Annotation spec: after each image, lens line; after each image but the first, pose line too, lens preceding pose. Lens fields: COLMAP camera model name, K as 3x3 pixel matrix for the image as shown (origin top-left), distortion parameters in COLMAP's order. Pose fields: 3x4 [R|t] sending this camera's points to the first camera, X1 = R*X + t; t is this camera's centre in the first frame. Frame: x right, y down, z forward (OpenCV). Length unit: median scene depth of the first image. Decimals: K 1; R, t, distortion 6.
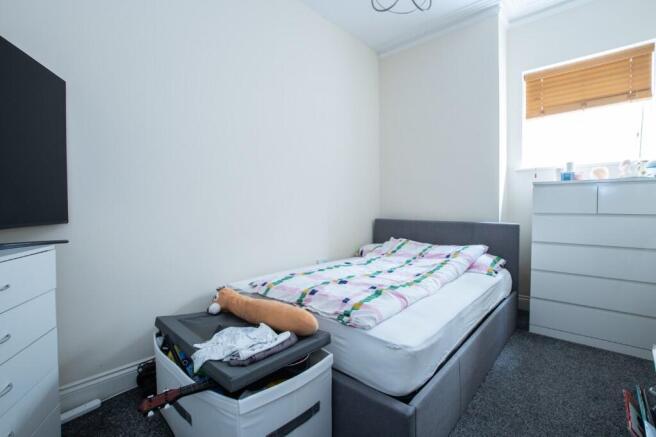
lens RADIAL K [[291.2, 0, 332.2], [0, 291.2, 212.1], [0, 0, 1]] dist [-0.026889, 0.005505]
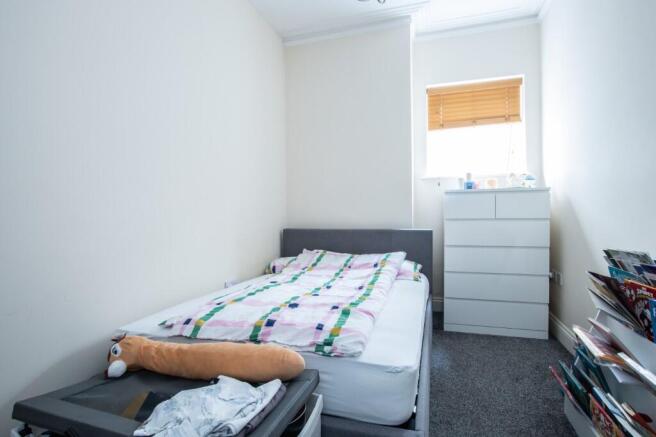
lens RADIAL K [[322.1, 0, 329.4], [0, 322.1, 221.2], [0, 0, 1]] dist [-0.021645, -0.000128]
pose [[0.910448, -0.018579, 0.413205, -0.210872], [0.019187, 0.999812, 0.002678, 0.000424], [-0.413177, 0.005490, 0.910634, 0.105203]]
